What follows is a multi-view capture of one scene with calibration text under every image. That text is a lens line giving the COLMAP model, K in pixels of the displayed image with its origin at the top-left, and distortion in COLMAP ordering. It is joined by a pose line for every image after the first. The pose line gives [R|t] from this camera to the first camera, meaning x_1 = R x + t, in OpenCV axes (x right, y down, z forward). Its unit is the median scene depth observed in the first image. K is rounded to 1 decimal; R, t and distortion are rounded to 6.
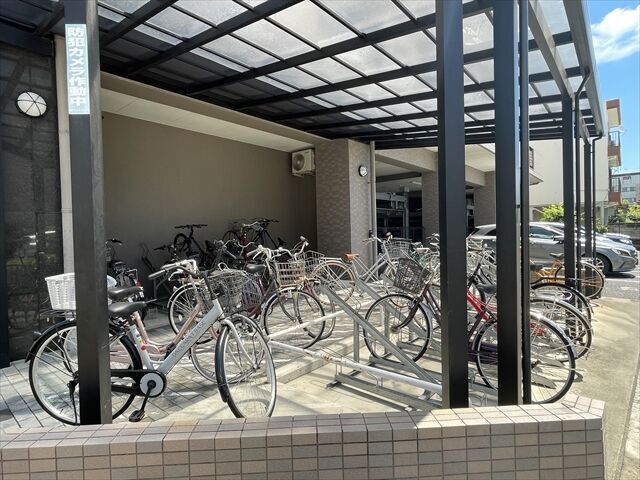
lens RADIAL K [[355.5, 0, 320.0], [0, 355.5, 240.7], [0, 0, 1]] dist [-0.004480, 0.000255]
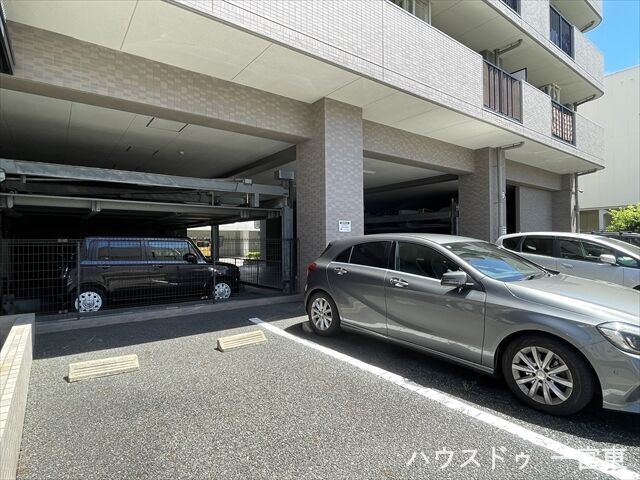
lens RADIAL K [[355.5, 0, 320.4], [0, 355.5, 238.9], [0, 0, 1]] dist [-0.004480, 0.000255]
pose [[0.976067, 0.019426, -0.216599, 0.338774], [-0.023146, 0.999625, -0.014648, -0.022009], [0.216233, 0.019311, 0.976151, 0.335533]]
